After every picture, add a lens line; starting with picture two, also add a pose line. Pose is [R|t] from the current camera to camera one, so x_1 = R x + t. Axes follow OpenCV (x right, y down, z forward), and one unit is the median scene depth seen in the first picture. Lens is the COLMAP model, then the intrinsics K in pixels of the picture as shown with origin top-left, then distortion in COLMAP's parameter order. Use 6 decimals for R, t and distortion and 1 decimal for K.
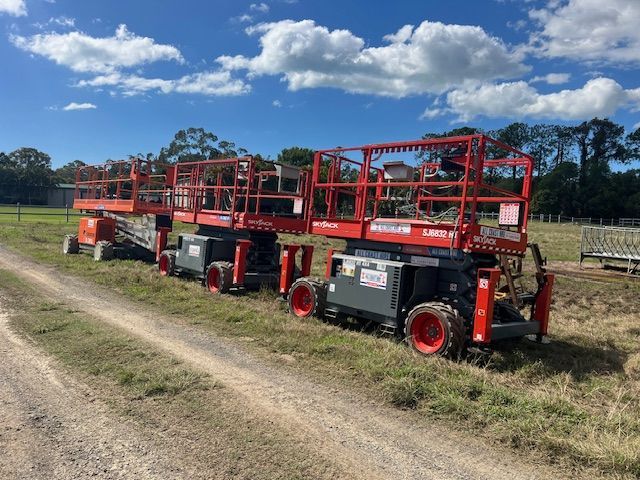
lens RADIAL K [[485.9, 0, 320.0], [0, 485.9, 240.0], [0, 0, 1]] dist [0.063760, -0.102914]
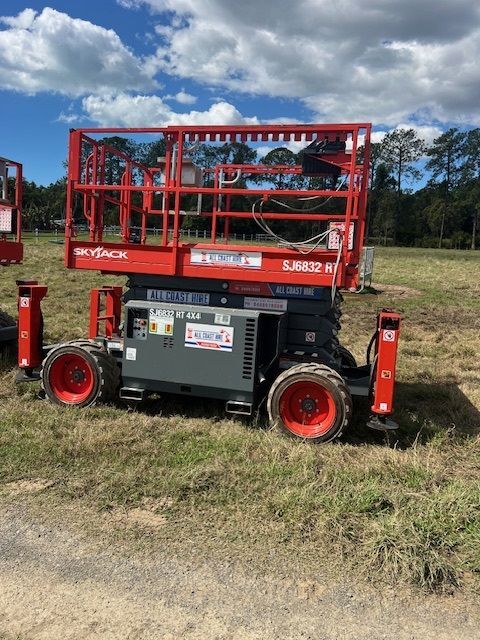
lens RADIAL K [[479.5, 0, 250.0], [0, 479.5, 322.2], [0, 0, 1]] dist [0.069247, -0.072847]
pose [[0.847893, -0.096034, 0.521398, -0.156100], [0.023332, 0.989264, 0.144266, -0.028489], [-0.529654, -0.110157, 0.841030, 0.364546]]
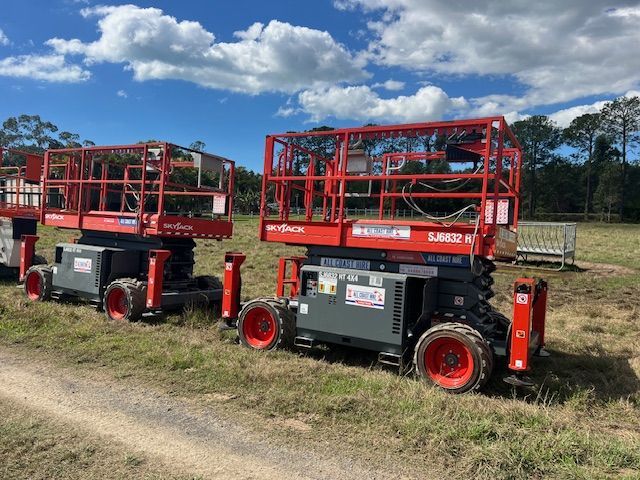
lens RADIAL K [[485.9, 0, 320.0], [0, 485.9, 240.0], [0, 0, 1]] dist [0.063760, -0.102914]
pose [[0.959329, -0.032085, 0.280463, -0.154737], [0.030296, 0.999484, 0.010712, -0.019459], [-0.280662, -0.001779, 0.959805, 0.224477]]
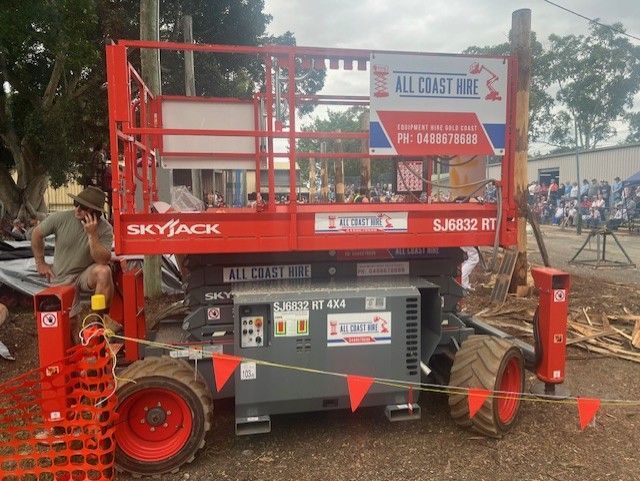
lens RADIAL K [[479.5, 0, 320.0], [0, 479.5, 240.5], [0, 0, 1]] dist [0.069247, -0.072847]
pose [[0.555214, -0.179130, 0.812189, -0.255235], [0.068178, 0.983047, 0.170206, -0.082705], [-0.828909, -0.039128, 0.558014, 0.656345]]
